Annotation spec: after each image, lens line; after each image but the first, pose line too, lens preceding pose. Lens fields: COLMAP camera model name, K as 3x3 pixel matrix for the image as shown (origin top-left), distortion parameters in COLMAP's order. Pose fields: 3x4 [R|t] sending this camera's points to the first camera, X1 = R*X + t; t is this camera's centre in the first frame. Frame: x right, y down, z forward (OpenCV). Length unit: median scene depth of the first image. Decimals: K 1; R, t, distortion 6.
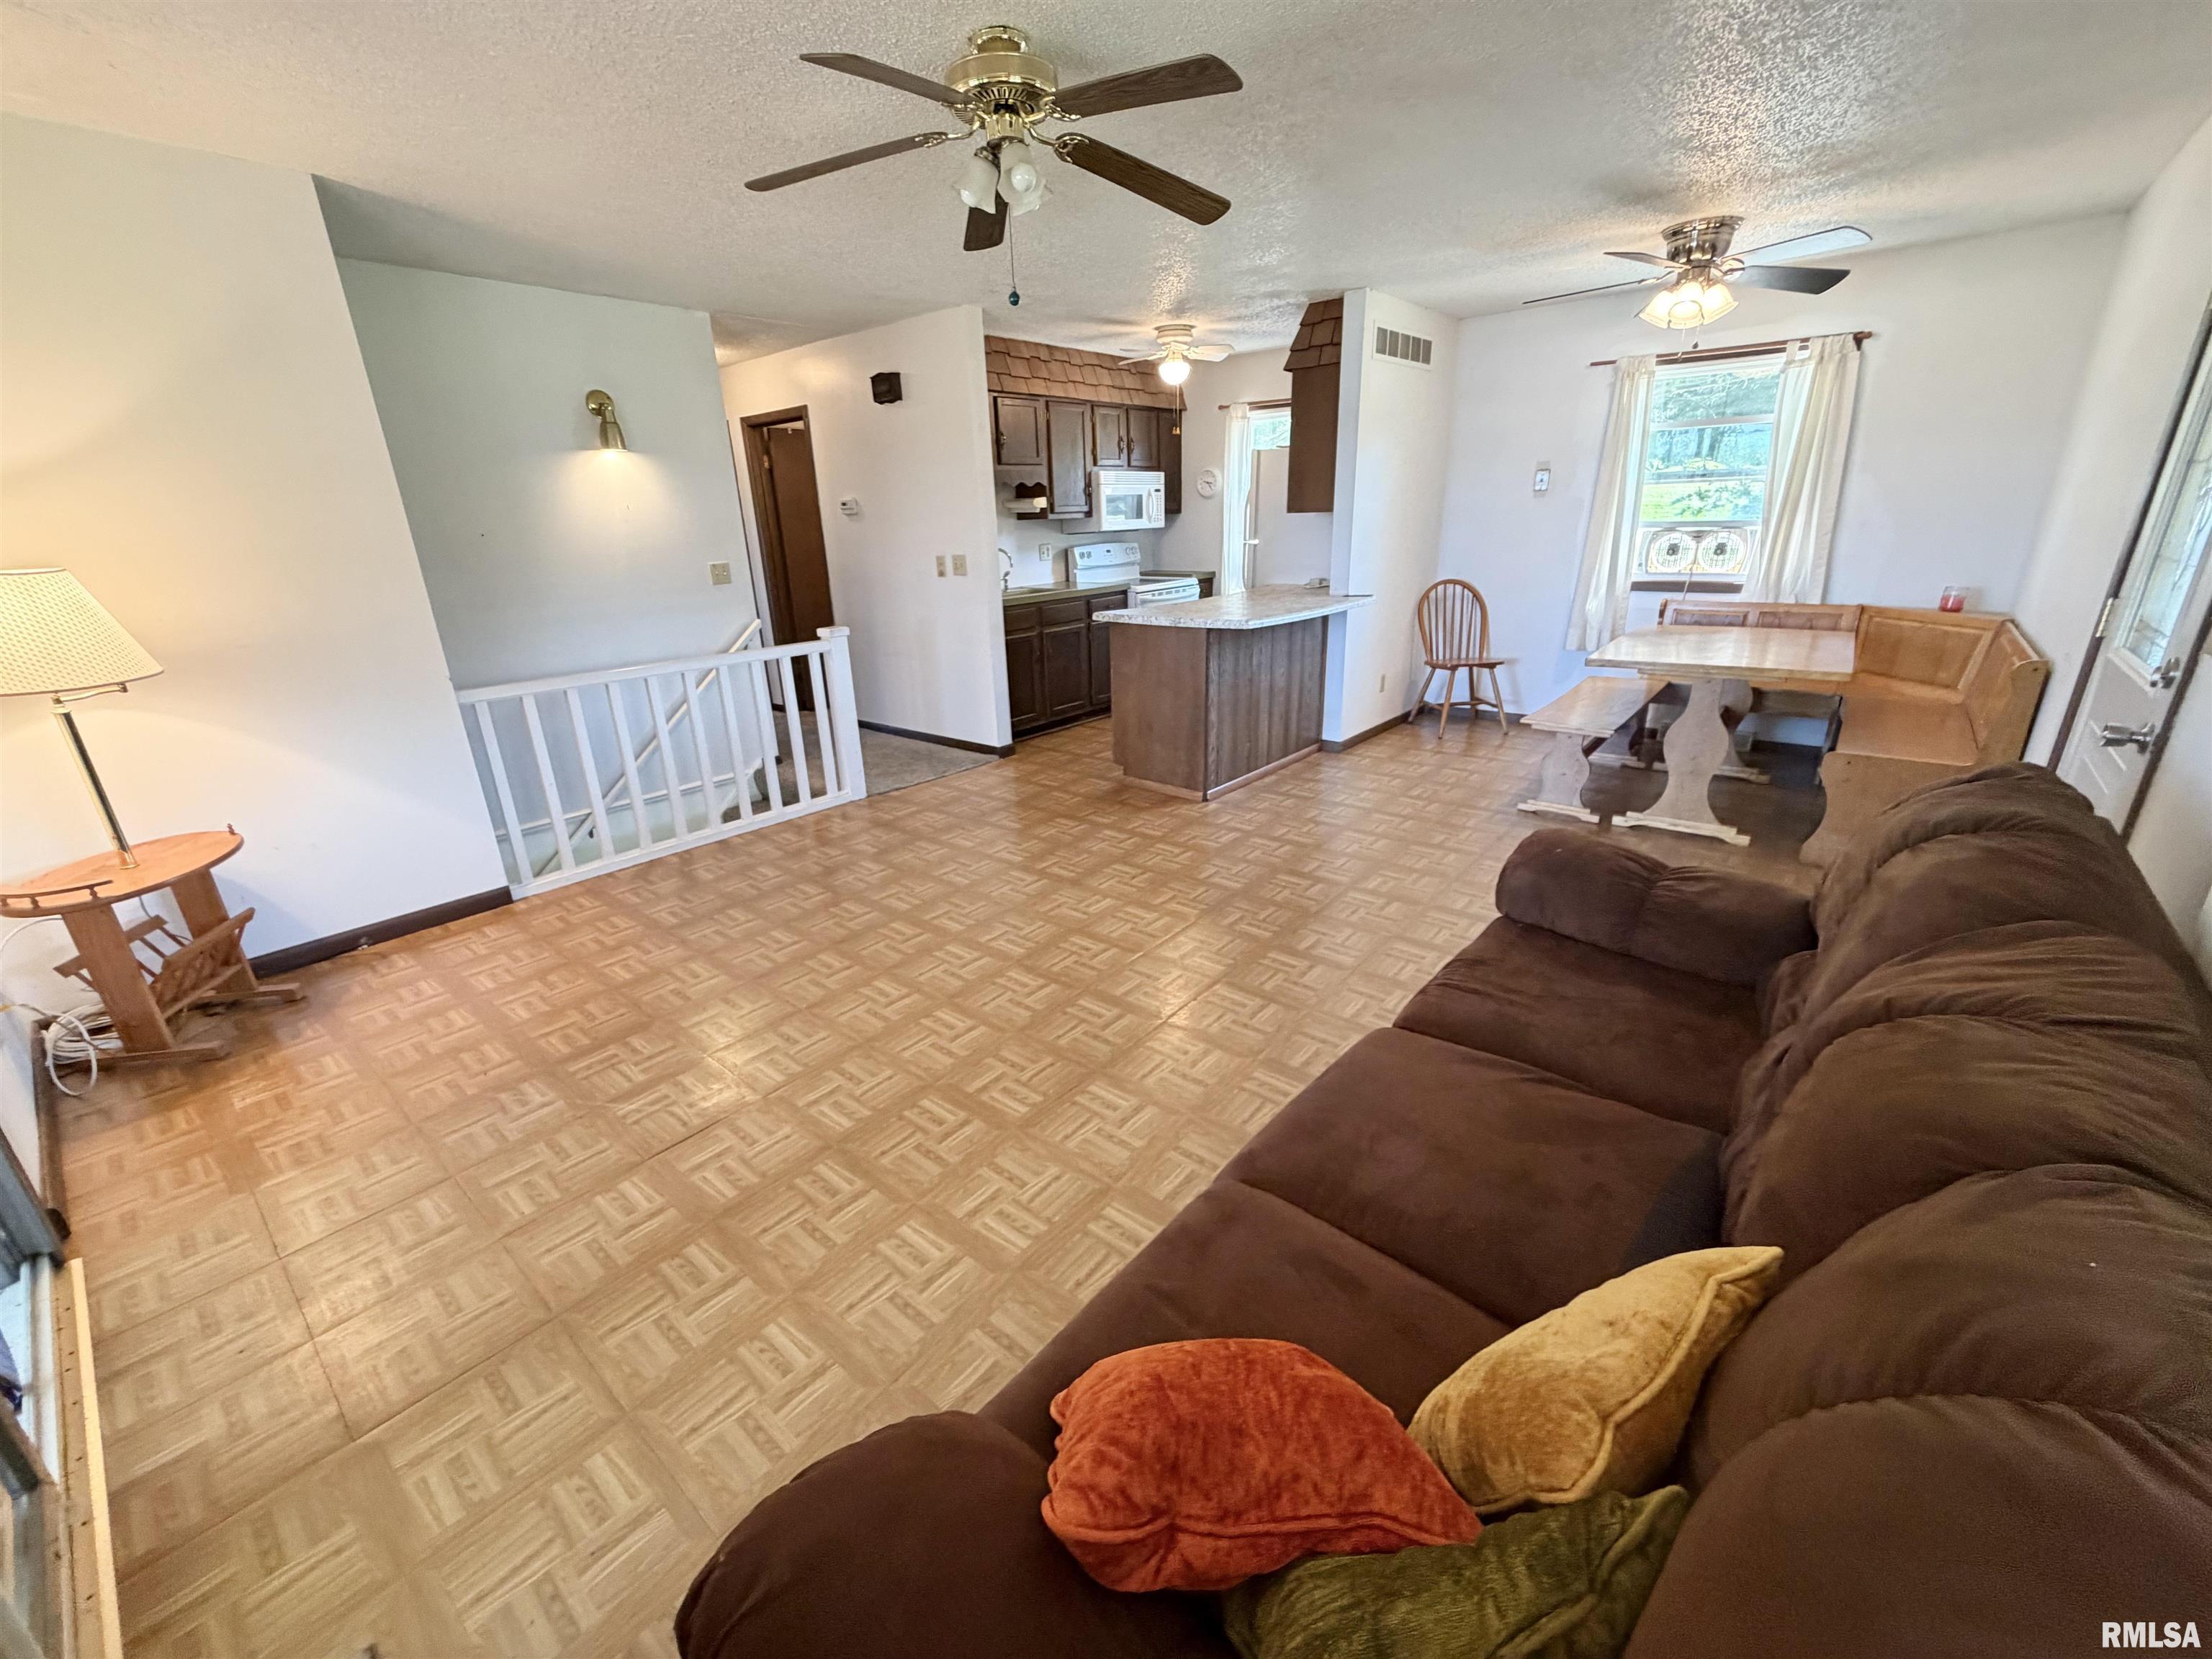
lens RADIAL K [[881.8, 0, 1104.2], [0, 881.8, 825.3], [0, 0, 1]] dist [-0.001234, 0.000021]
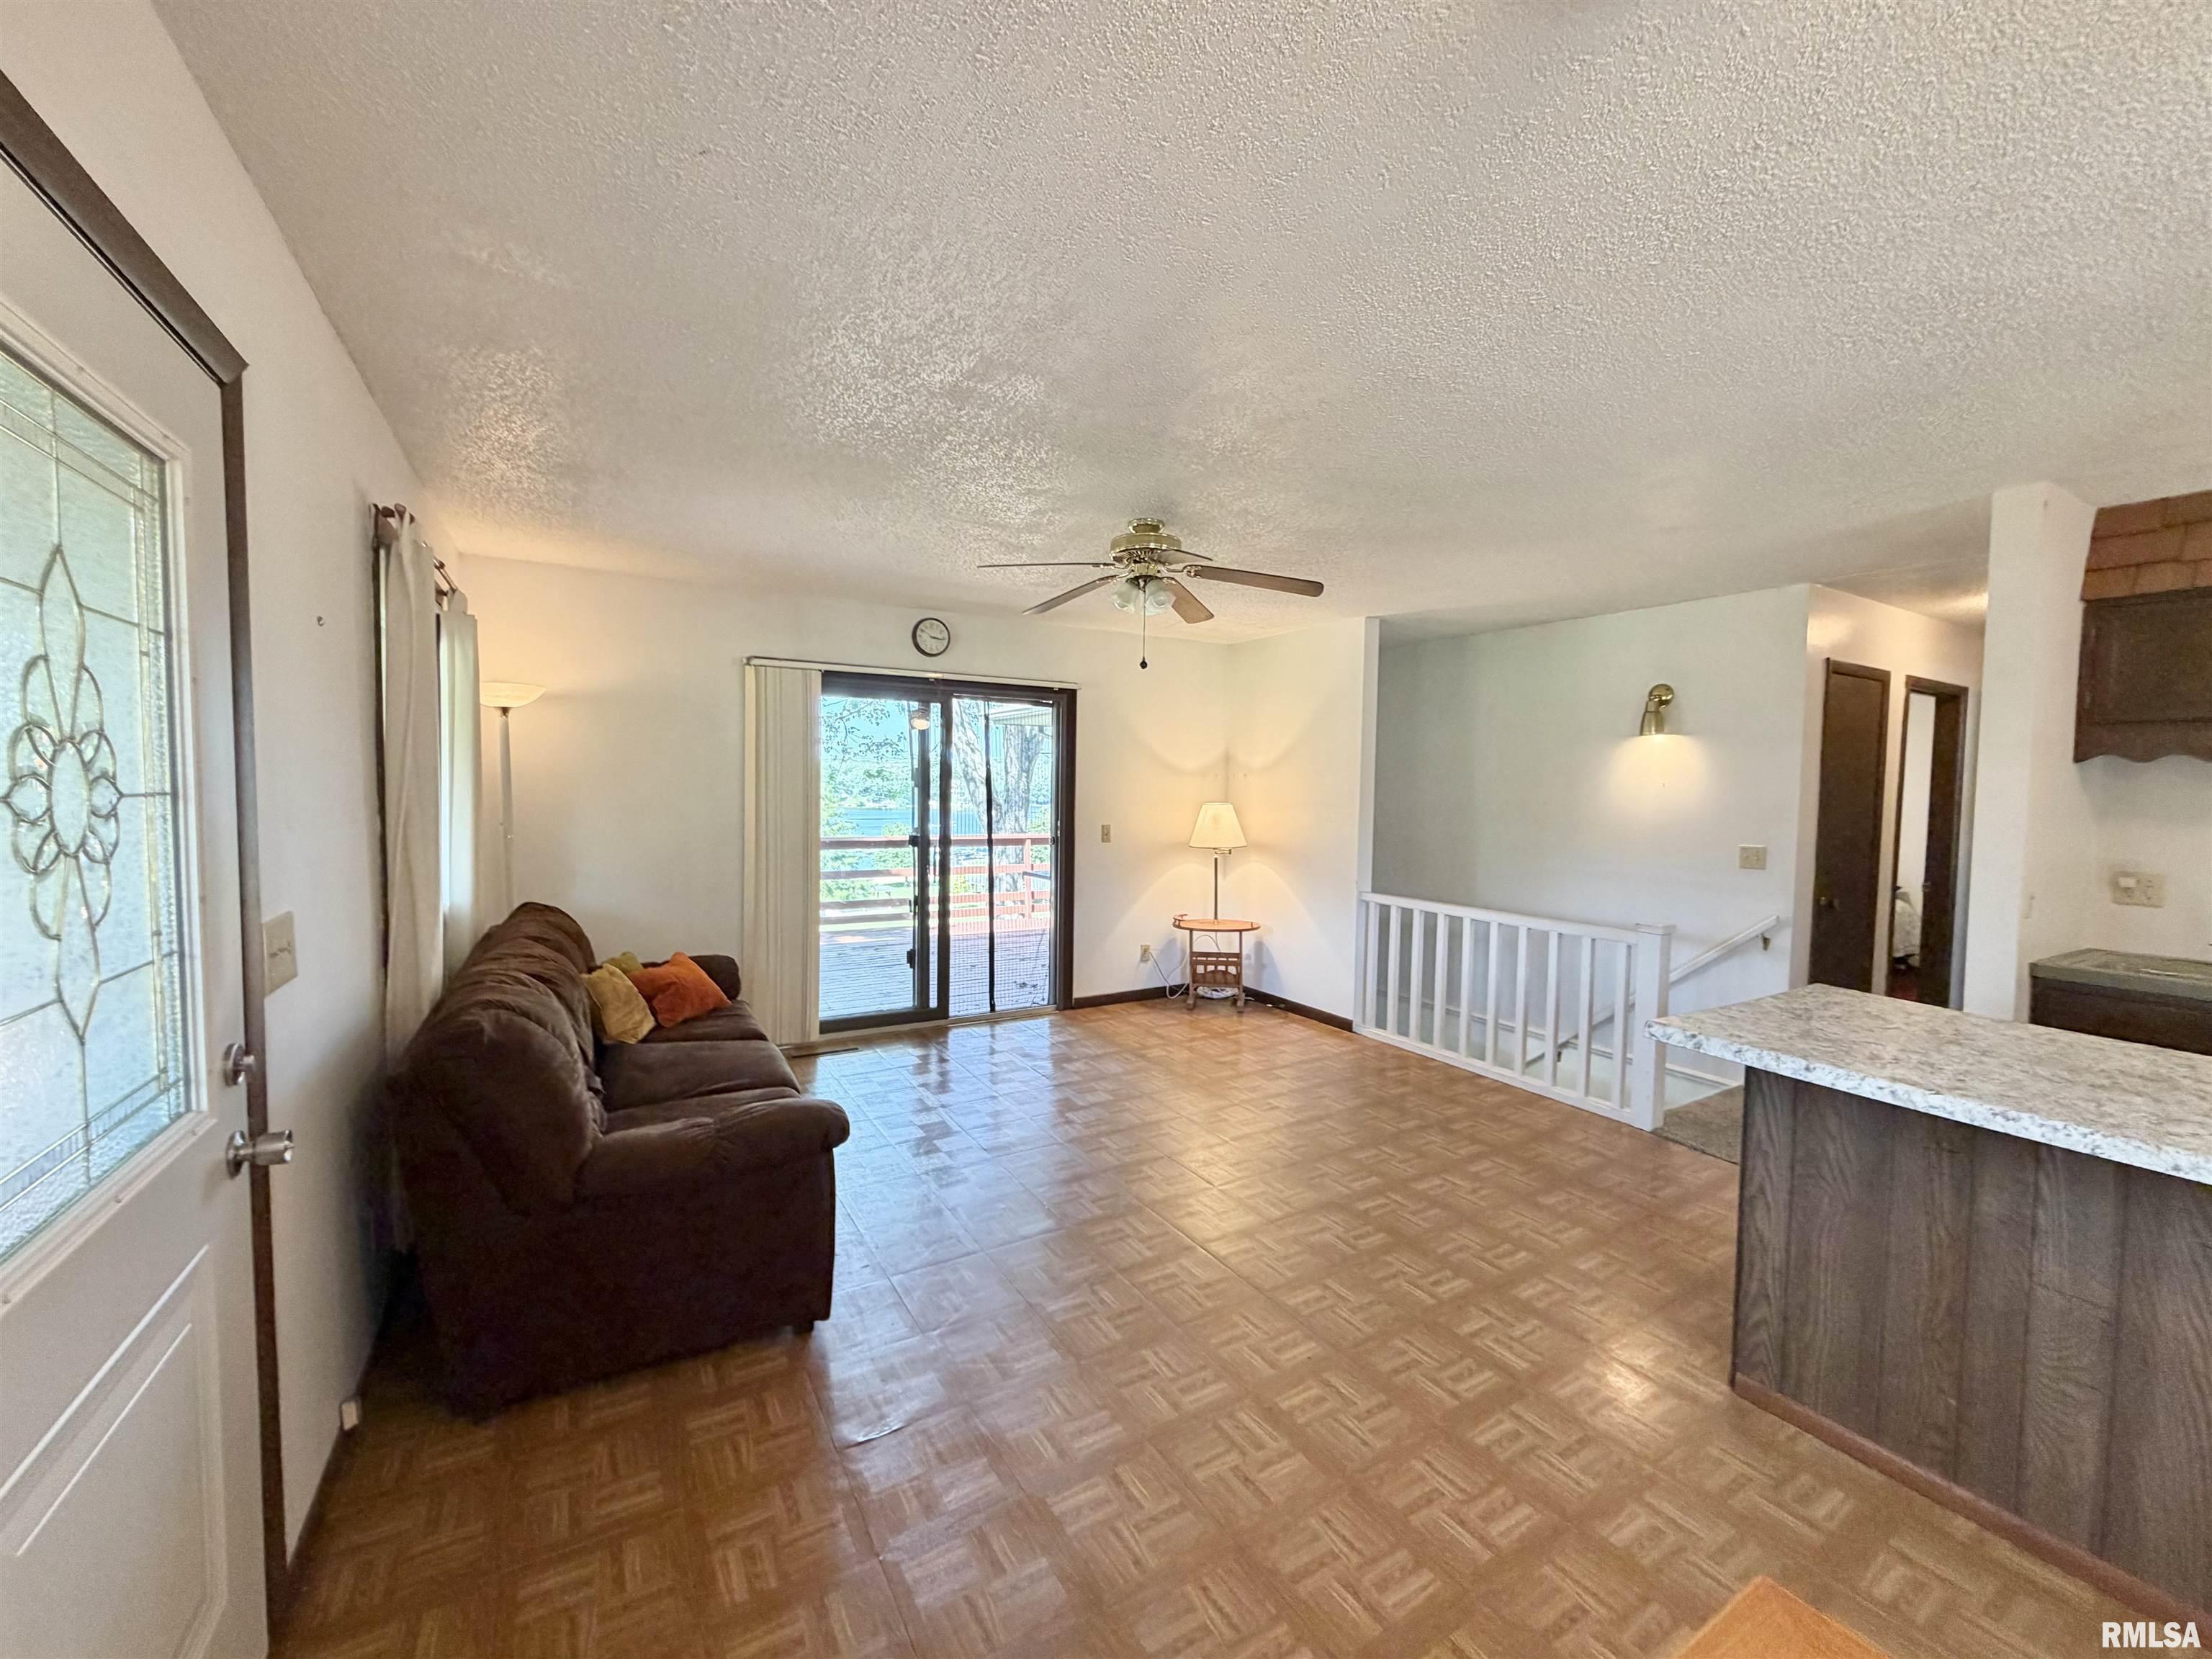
lens RADIAL K [[881.8, 0, 1109.9], [0, 881.8, 833.2], [0, 0, 1]] dist [-0.001234, 0.000021]
pose [[-0.342600, 0.066404, -0.937132, 0.729117], [-0.320402, 0.929439, 0.182992, -0.316029], [0.883158, 0.362952, -0.297150, 0.818789]]
